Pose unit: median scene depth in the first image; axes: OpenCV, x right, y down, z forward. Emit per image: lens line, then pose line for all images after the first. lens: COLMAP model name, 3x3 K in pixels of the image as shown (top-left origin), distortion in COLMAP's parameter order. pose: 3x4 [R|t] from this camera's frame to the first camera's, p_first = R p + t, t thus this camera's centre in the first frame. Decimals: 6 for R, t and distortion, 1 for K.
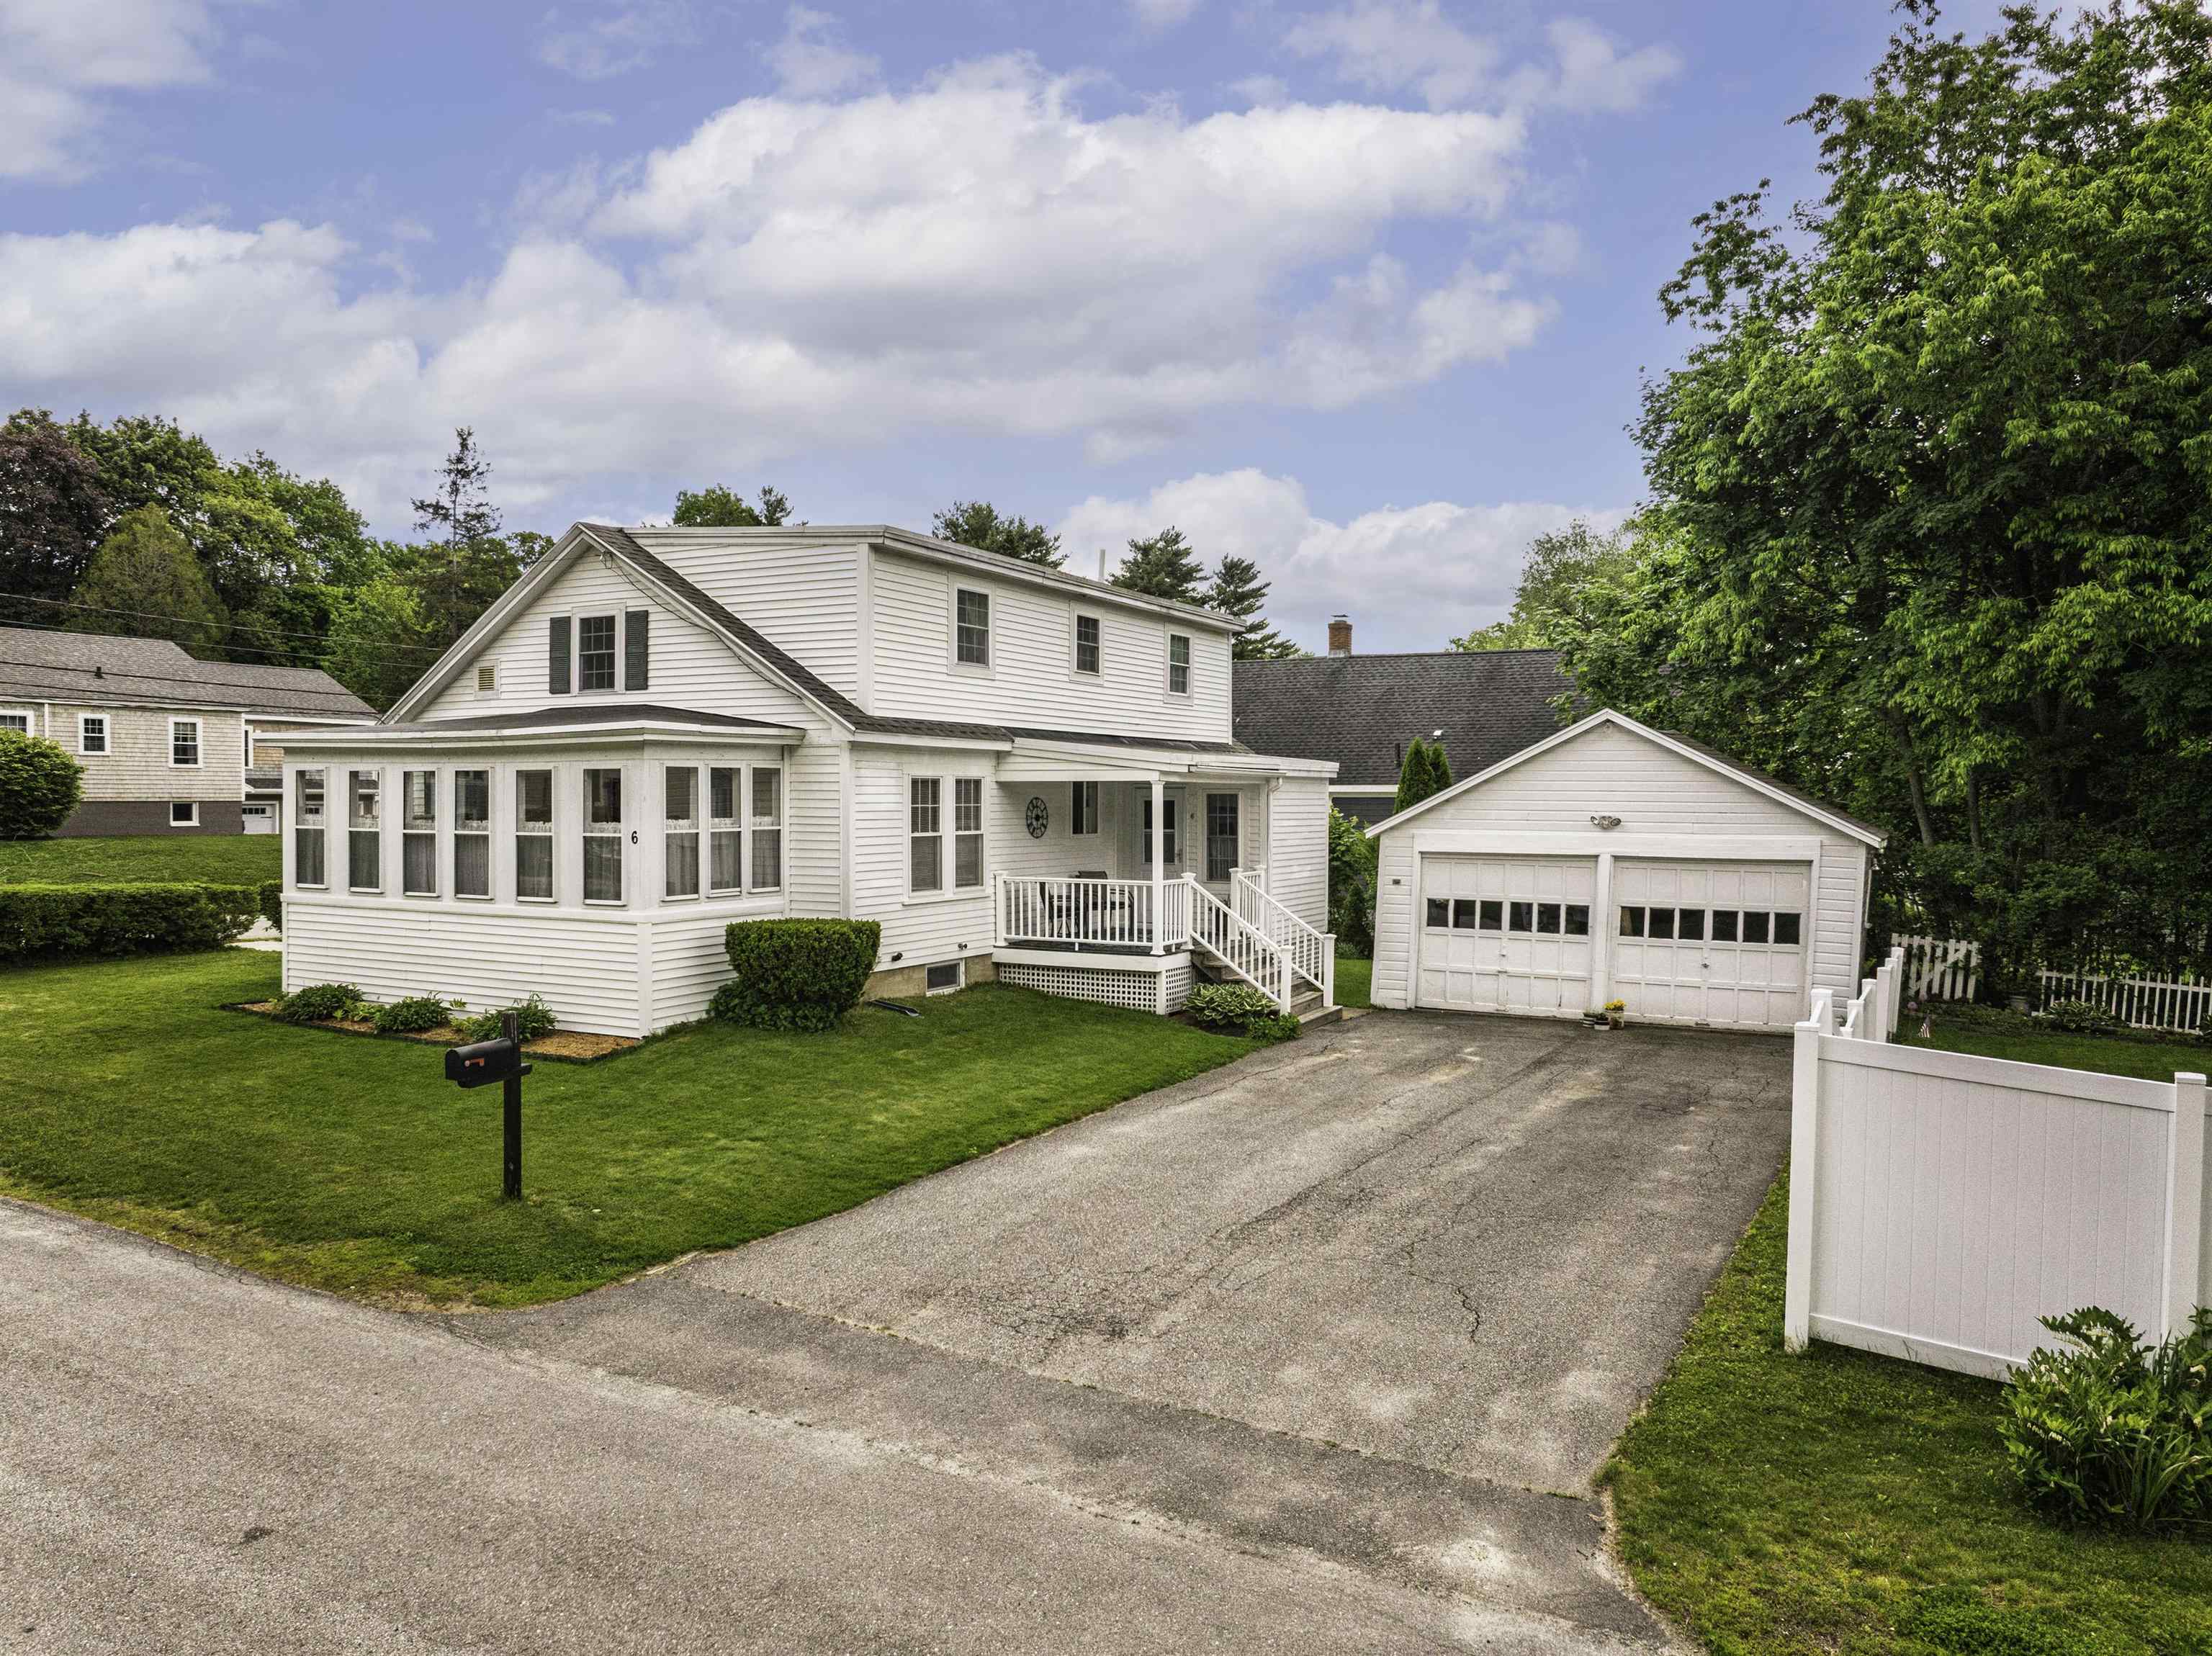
lens RADIAL K [[1536.6, 0, 1106.0], [0, 1536.6, 828.0], [0, 0, 1]] dist [-0.038648, 0.009891]
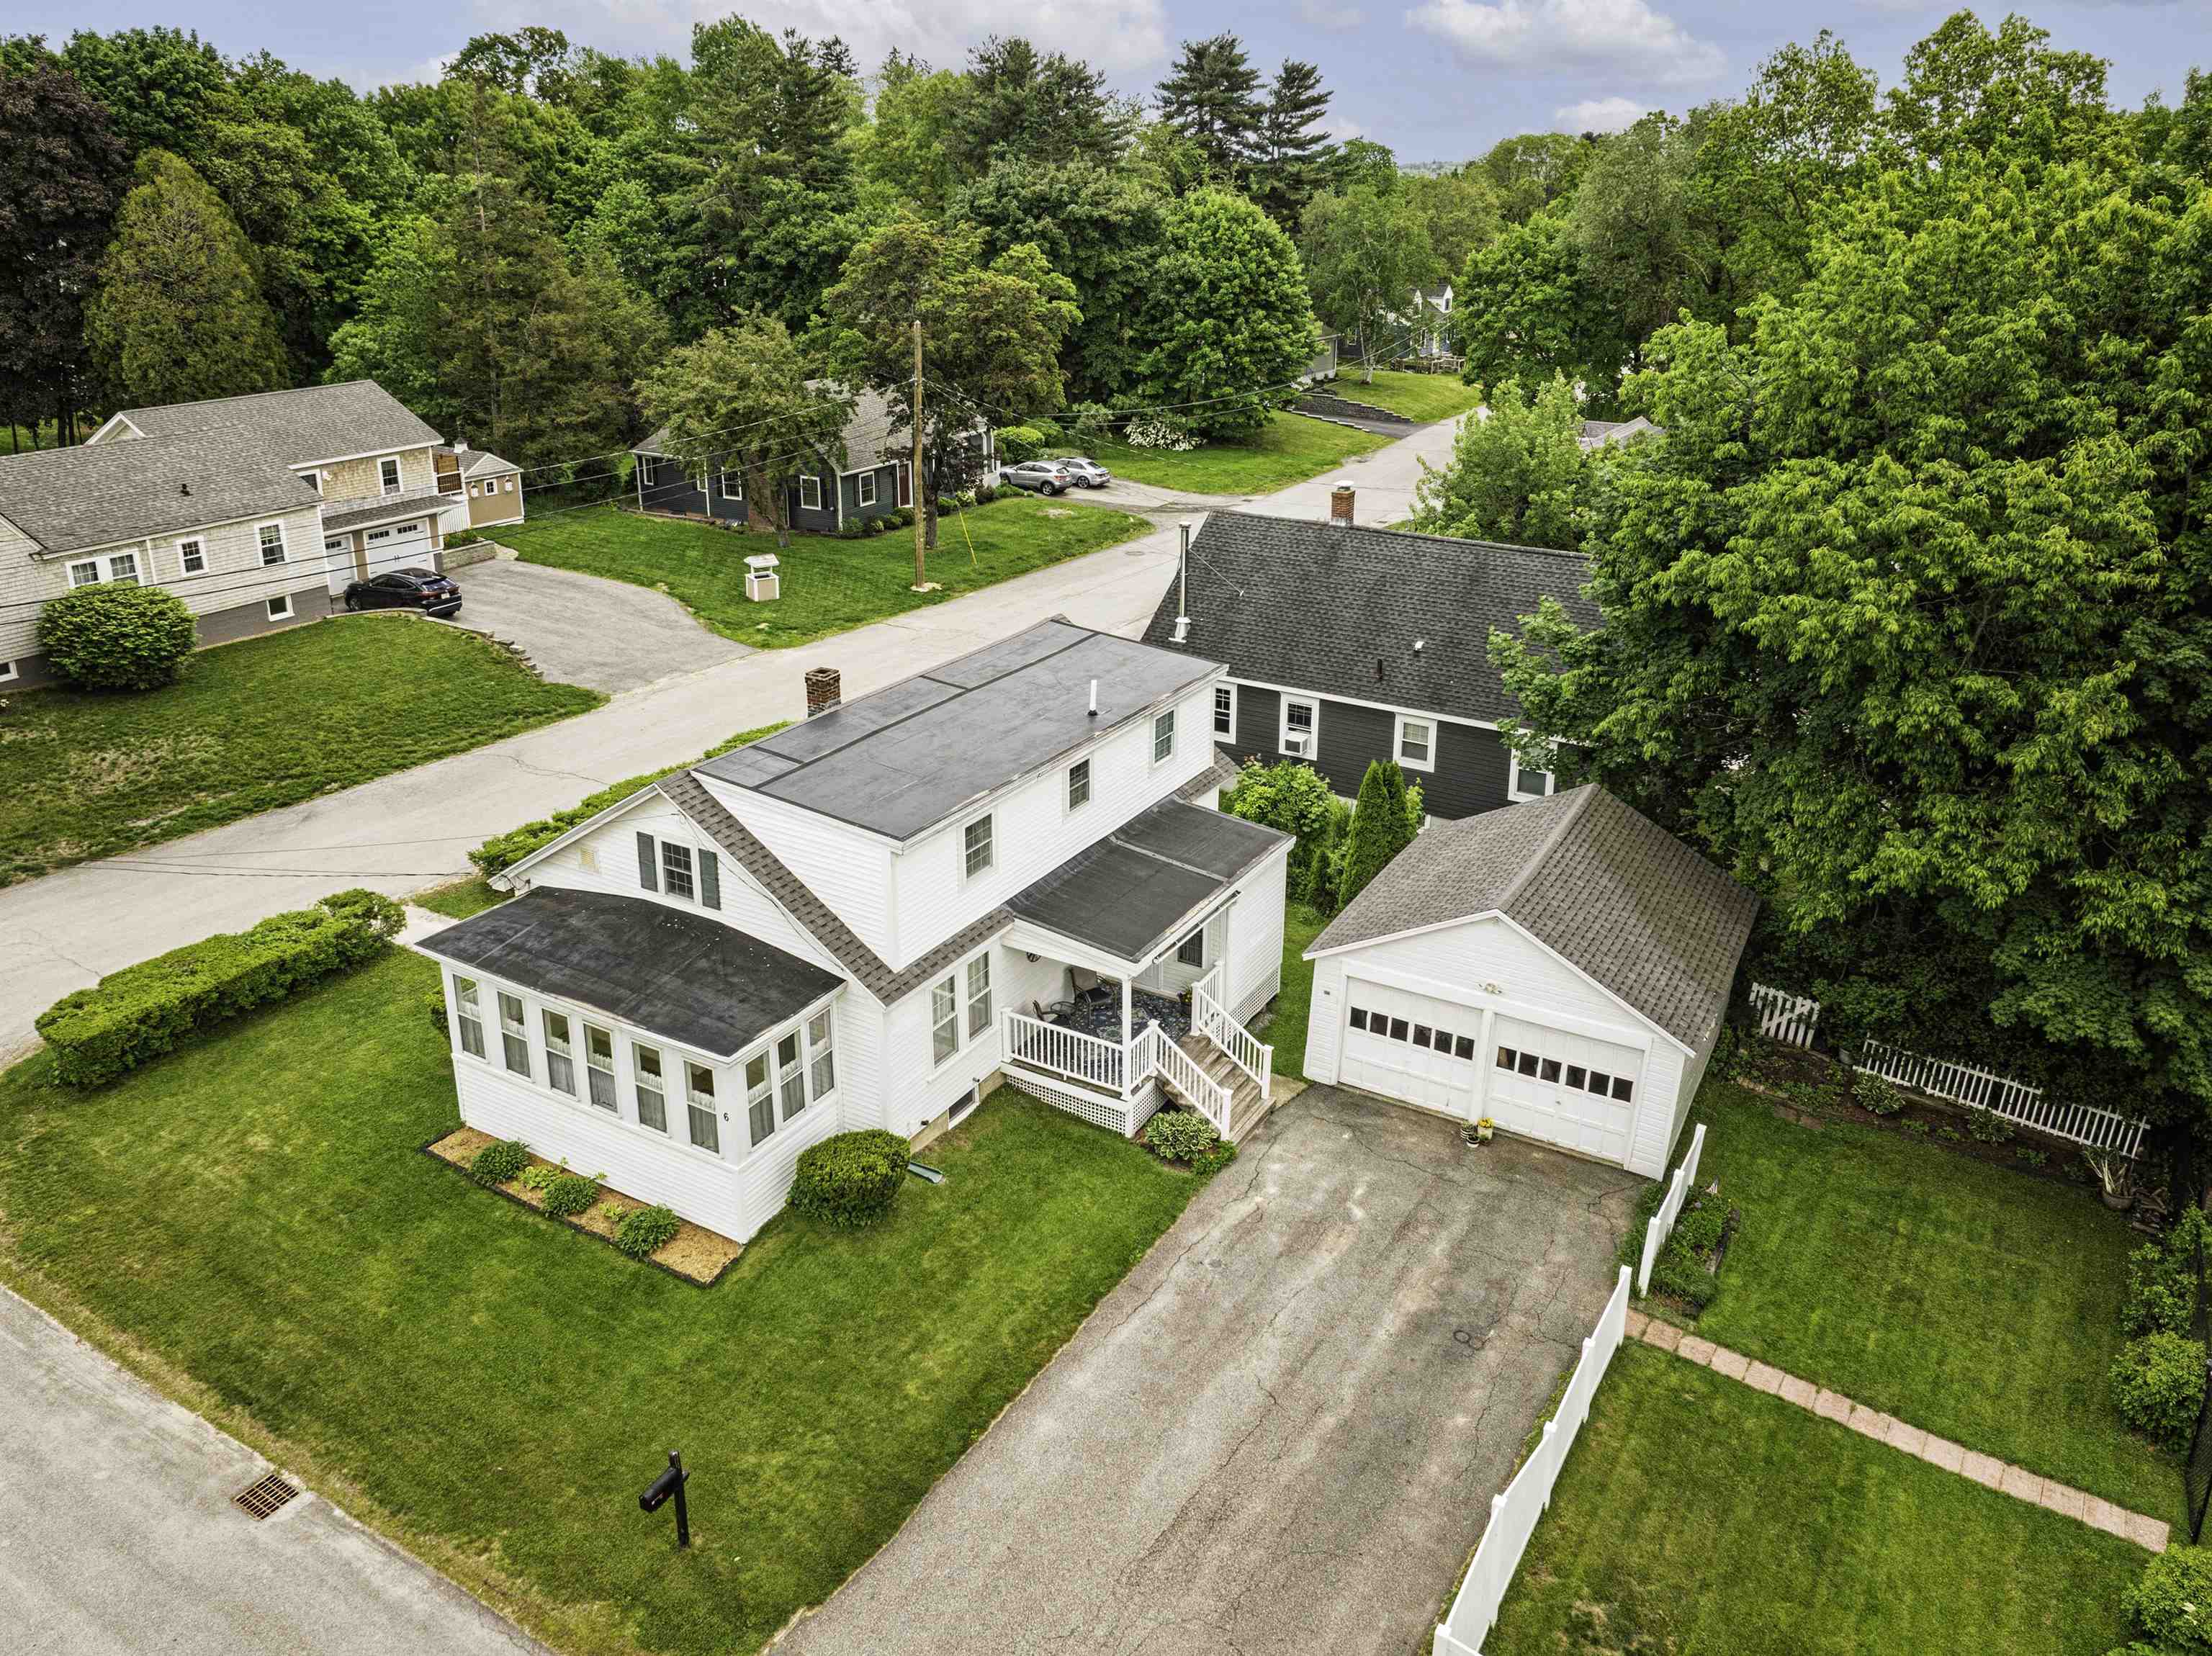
lens RADIAL K [[1592.1, 0, 1105.5], [0, 1592.1, 686.2], [0, 0, 1]] dist [-0.037420, 0.008956]
pose [[0.999314, 0.014269, -0.034183, 0.056605], [-0.004024, 0.959184, 0.282754, -0.622346], [0.036822, -0.282423, 0.958583, -0.181192]]
